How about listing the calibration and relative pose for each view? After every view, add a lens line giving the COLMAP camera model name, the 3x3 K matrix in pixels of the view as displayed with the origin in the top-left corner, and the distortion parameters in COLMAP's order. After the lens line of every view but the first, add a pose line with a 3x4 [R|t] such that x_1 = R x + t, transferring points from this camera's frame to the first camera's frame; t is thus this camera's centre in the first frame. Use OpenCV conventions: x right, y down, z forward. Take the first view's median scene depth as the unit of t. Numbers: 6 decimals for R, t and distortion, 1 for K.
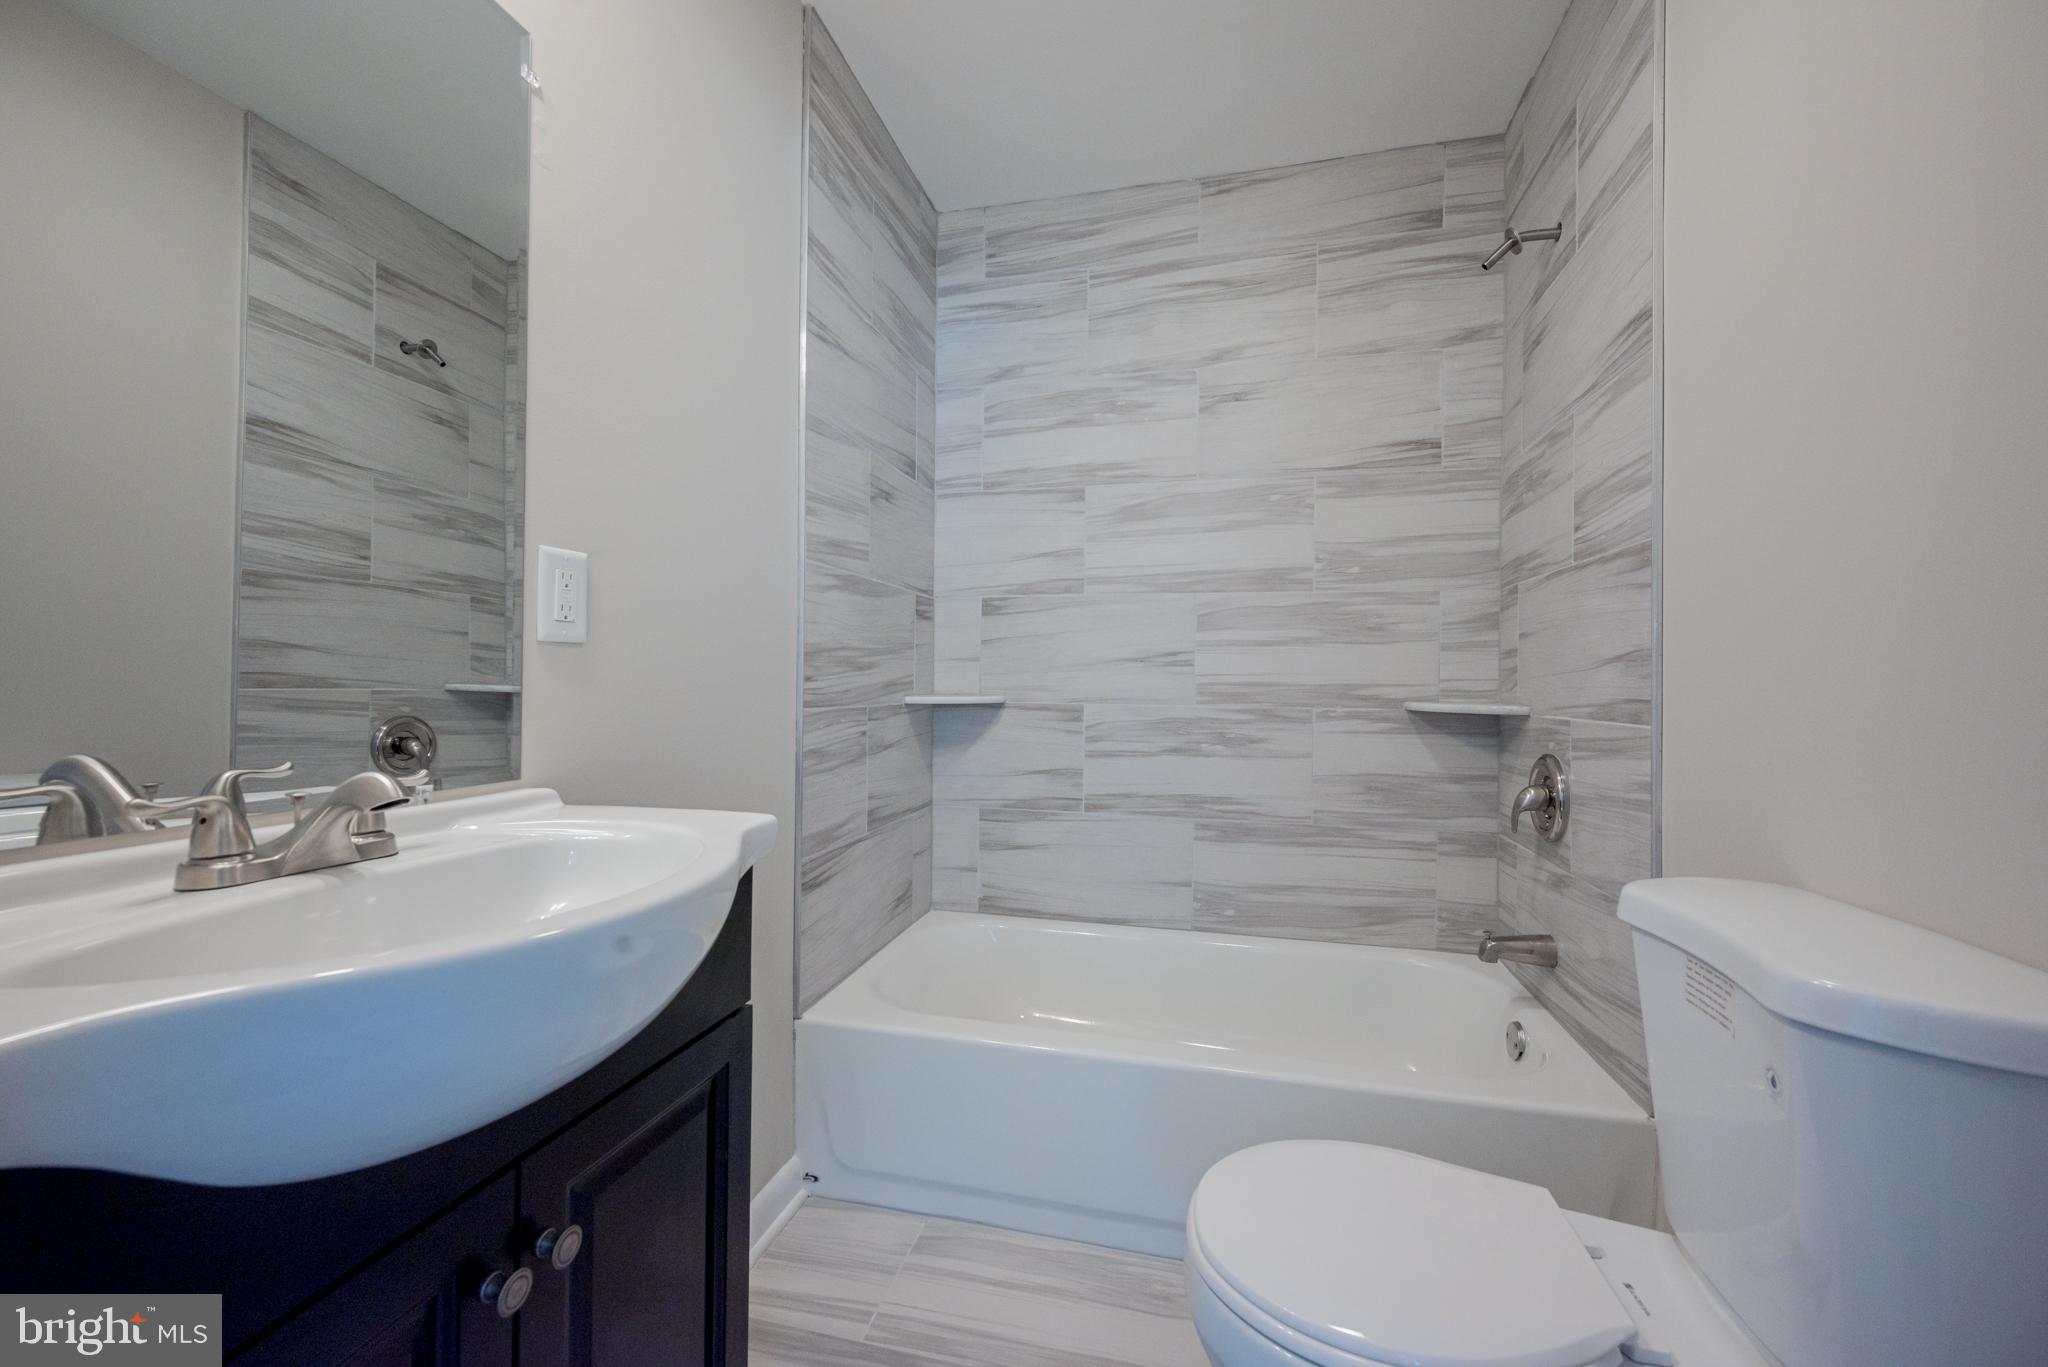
lens RADIAL K [[804.1, 0, 1019.7], [0, 804.1, 689.9], [0, 0, 1]] dist [-0.000517, -0.000549]
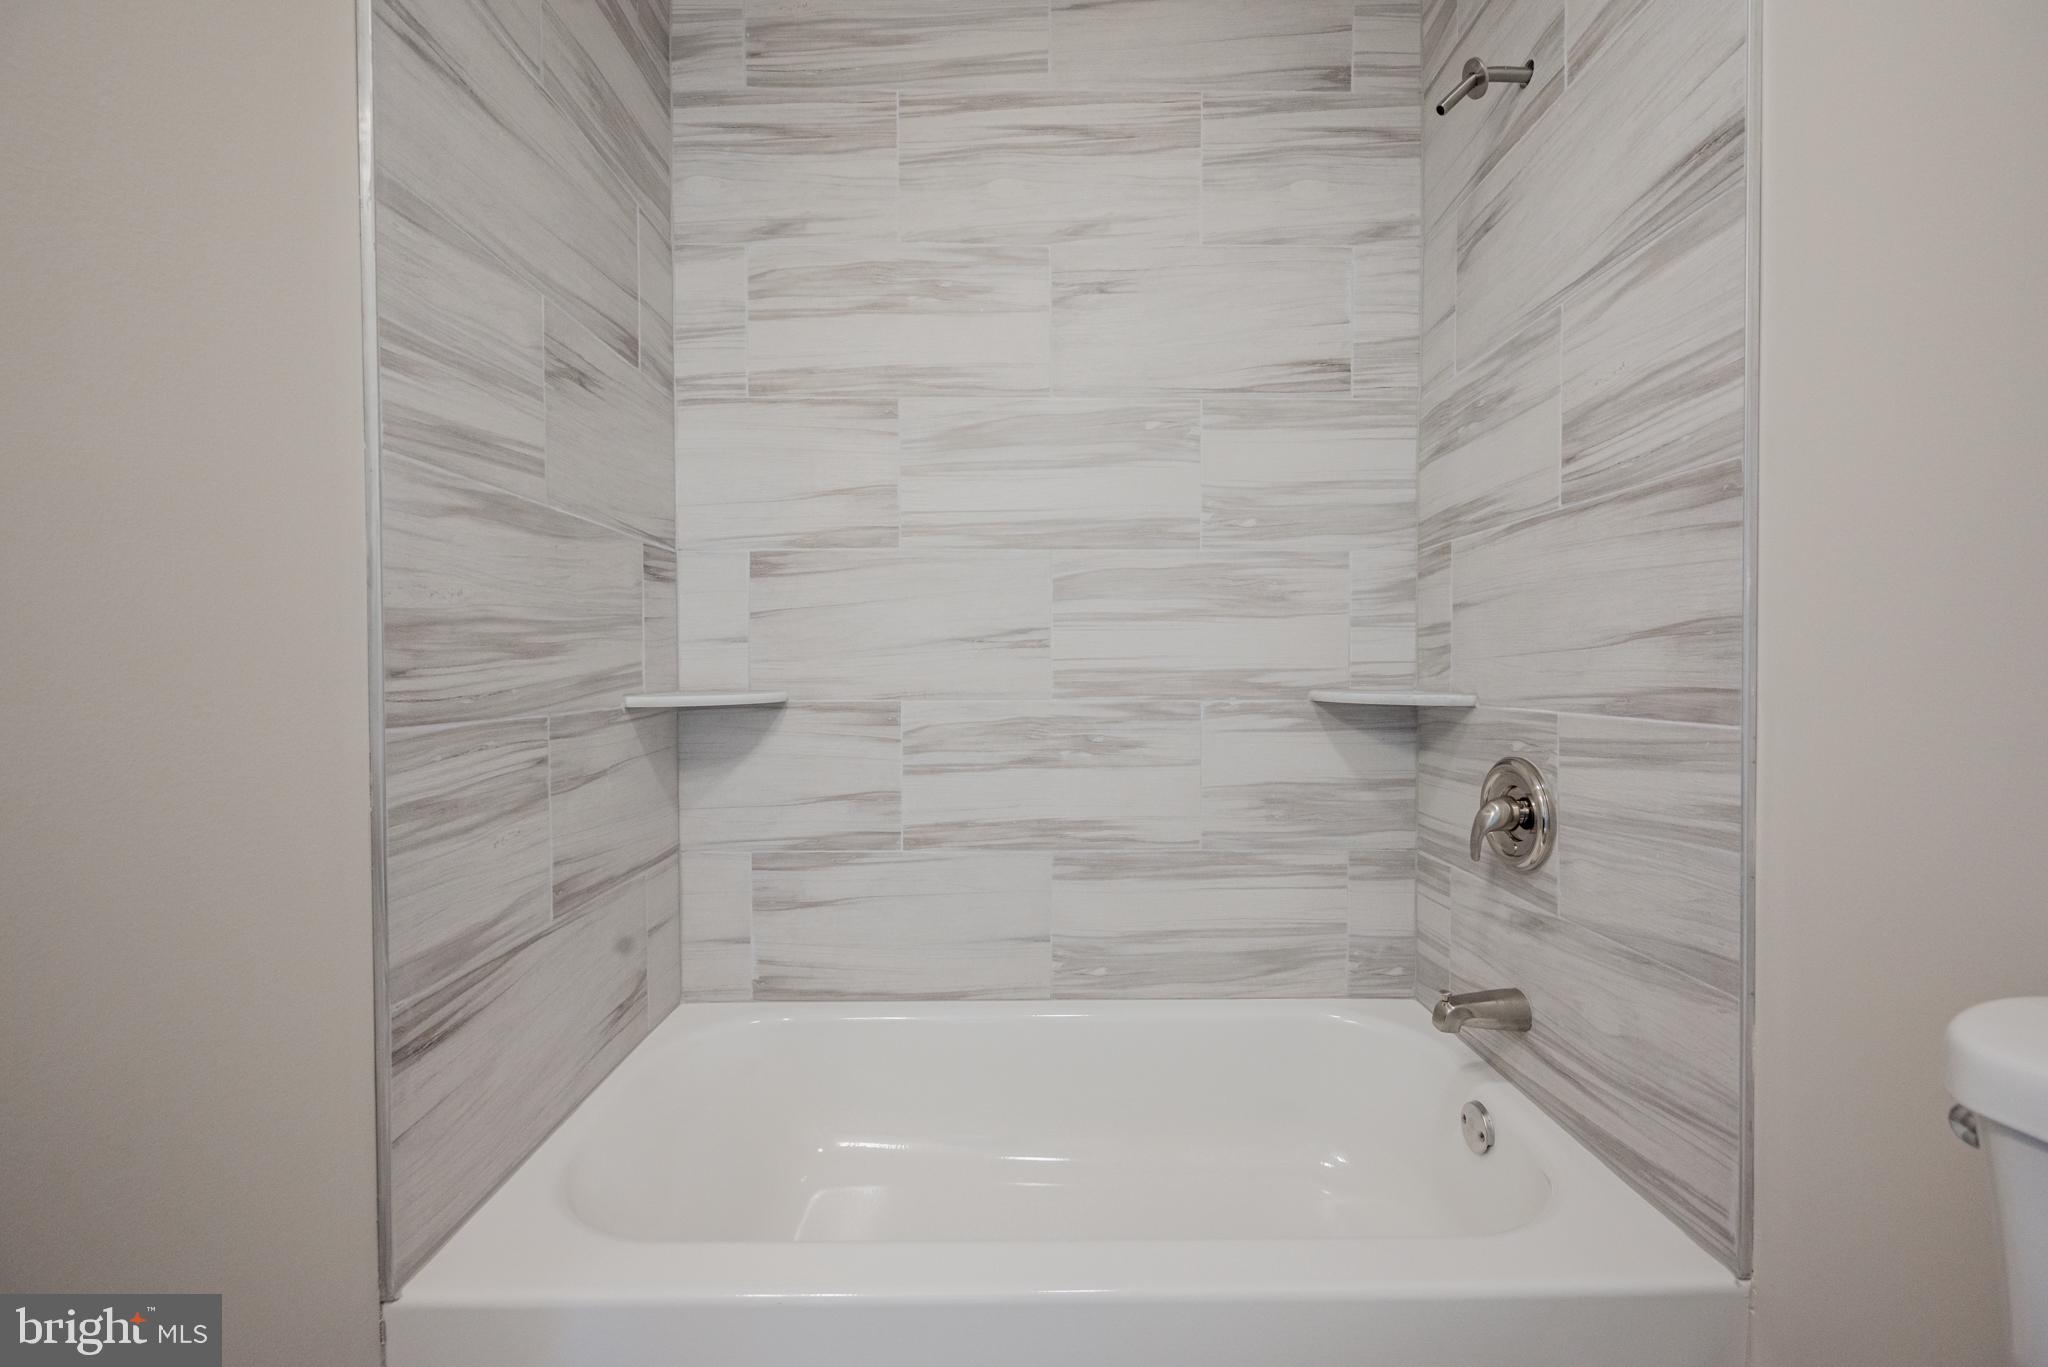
lens RADIAL K [[804.1, 0, 1033.0], [0, 804.1, 681.9], [0, 0, 1]] dist [-0.000517, -0.000549]
pose [[0.965213, -0.017142, 0.260903, 0.007273], [0.014813, 0.999831, 0.010891, -0.006596], [-0.261045, -0.006648, 0.965304, 0.311082]]
